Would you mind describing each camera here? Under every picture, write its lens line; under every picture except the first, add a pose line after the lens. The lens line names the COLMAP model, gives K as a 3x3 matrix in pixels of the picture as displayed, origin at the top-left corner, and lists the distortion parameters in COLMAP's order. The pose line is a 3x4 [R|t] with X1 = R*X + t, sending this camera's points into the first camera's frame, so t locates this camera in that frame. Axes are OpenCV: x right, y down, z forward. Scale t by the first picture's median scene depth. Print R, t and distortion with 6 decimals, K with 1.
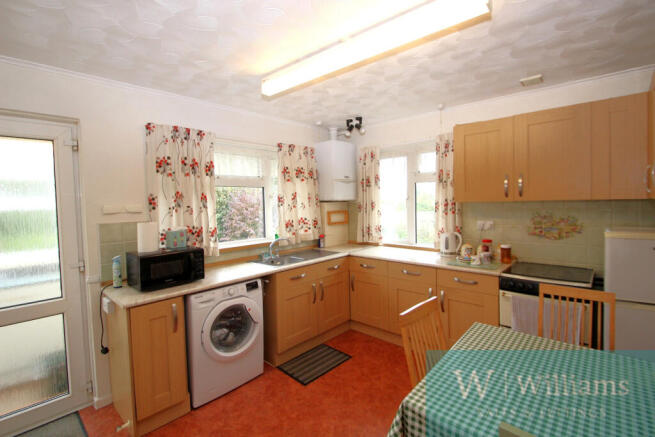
lens RADIAL K [[312.7, 0, 331.5], [0, 312.7, 216.7], [0, 0, 1]] dist [-0.002956, -0.001836]
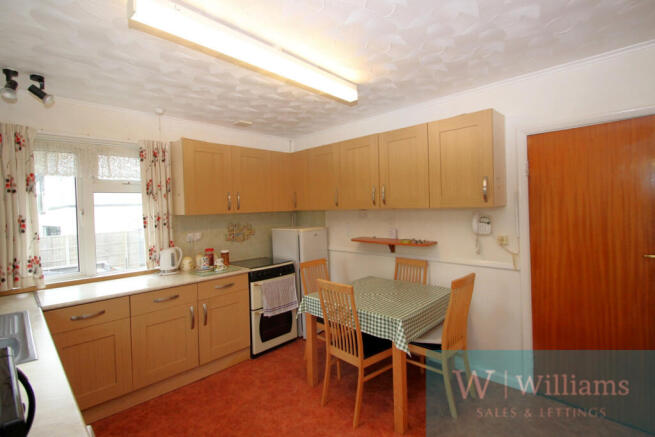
lens RADIAL K [[312.7, 0, 331.5], [0, 312.7, 216.7], [0, 0, 1]] dist [-0.002956, -0.001836]
pose [[0.005918, -0.000735, 0.999982, -0.557123], [0.086289, 0.996270, 0.000222, -0.001583], [-0.996253, 0.086286, 0.005959, 0.509106]]
